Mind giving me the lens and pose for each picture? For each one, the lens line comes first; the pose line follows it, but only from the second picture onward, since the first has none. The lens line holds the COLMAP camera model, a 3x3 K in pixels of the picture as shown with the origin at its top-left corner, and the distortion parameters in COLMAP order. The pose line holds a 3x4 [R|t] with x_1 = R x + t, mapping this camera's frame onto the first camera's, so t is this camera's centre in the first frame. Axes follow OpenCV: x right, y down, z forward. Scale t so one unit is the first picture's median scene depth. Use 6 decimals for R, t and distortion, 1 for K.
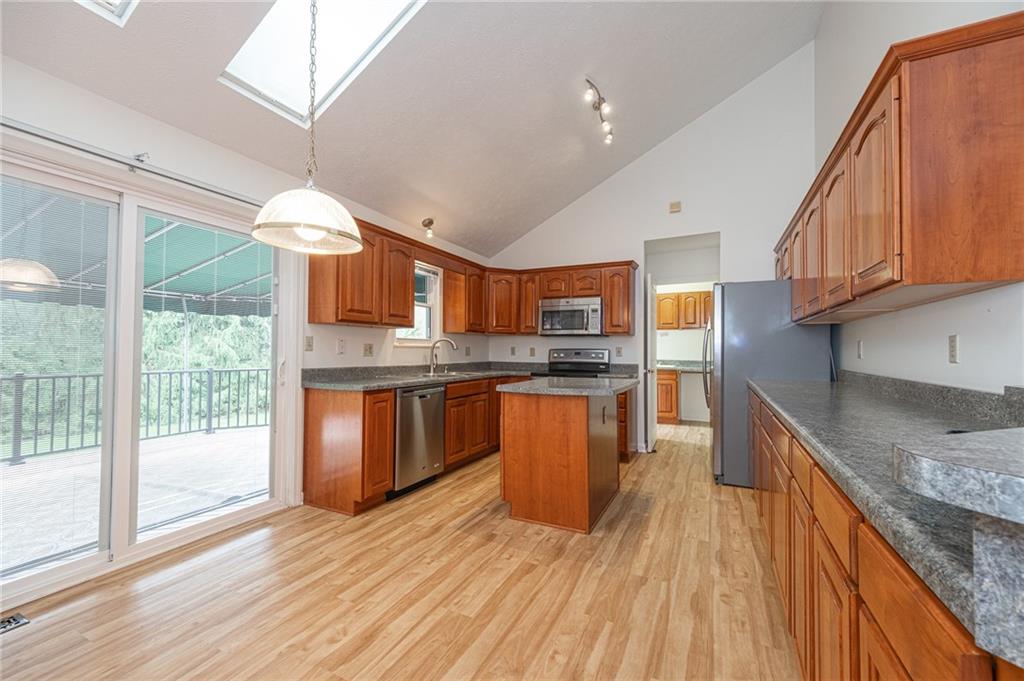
lens RADIAL K [[411.6, 0, 512.0], [0, 411.6, 340.5], [0, 0, 1]] dist [0.071809, -0.000078]
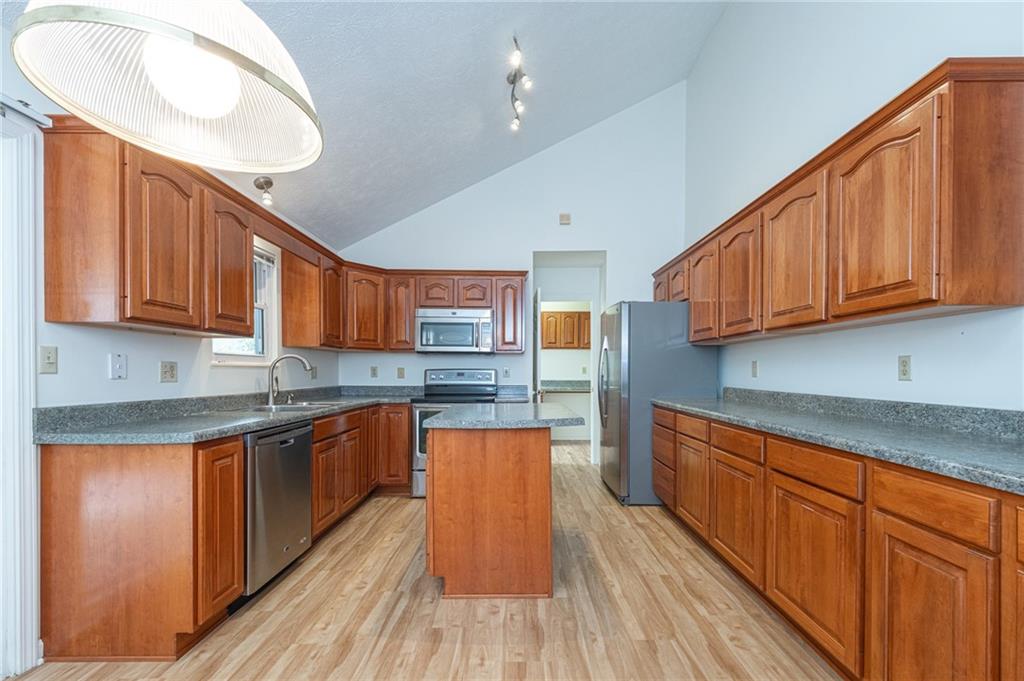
lens RADIAL K [[431.1, 0, 514.7], [0, 431.1, 370.2], [0, 0, 1]] dist [0.056533, -0.012524]
pose [[0.898759, -0.003845, 0.438427, -0.194625], [-0.006460, 0.999737, 0.022010, 0.003554], [-0.438396, -0.022613, 0.898497, 0.216443]]
